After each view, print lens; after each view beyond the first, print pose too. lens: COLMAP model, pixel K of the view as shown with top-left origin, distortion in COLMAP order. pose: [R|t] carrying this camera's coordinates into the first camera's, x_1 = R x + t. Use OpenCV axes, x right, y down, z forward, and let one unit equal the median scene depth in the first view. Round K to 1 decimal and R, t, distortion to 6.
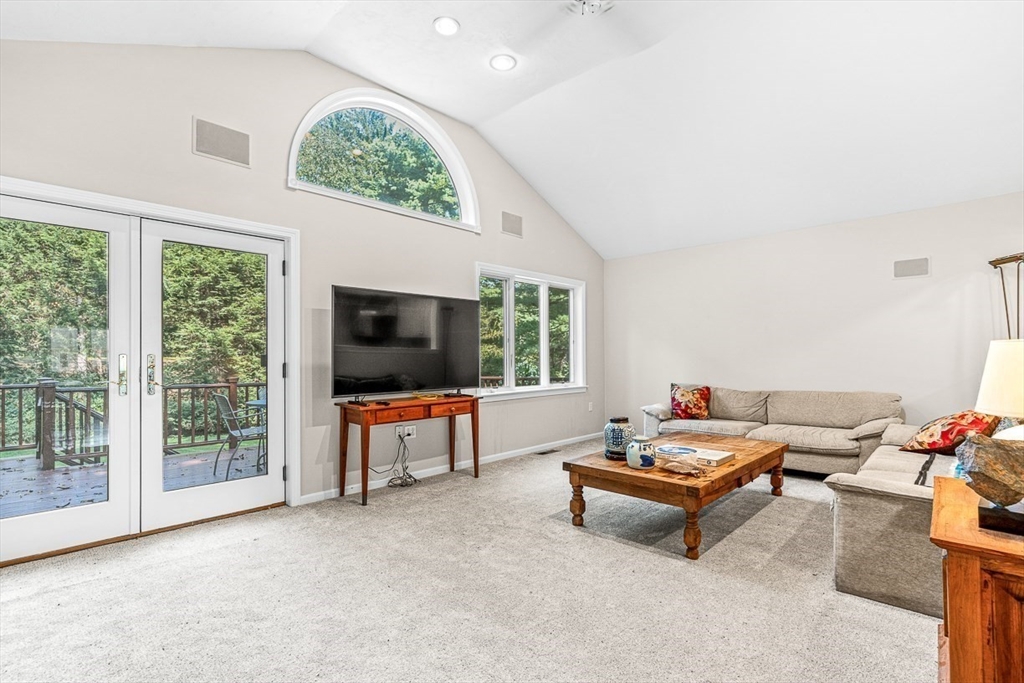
lens RADIAL K [[479.6, 0, 507.5], [0, 479.6, 356.3], [0, 0, 1]] dist [0.005620, 0.000026]
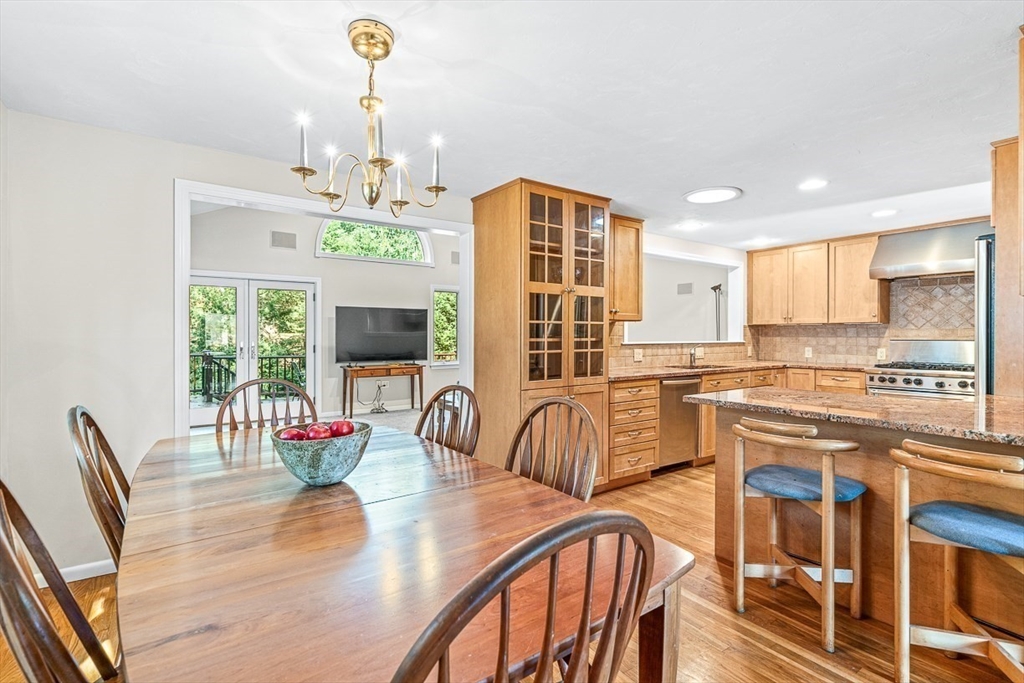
lens RADIAL K [[479.6, 0, 510.3], [0, 479.6, 342.5], [0, 0, 1]] dist [0.005620, 0.000026]
pose [[0.982416, 0.010104, -0.186429, 0.567971], [-0.006197, 0.999749, 0.021529, -0.037671], [0.186600, -0.019995, 0.982232, -0.645092]]
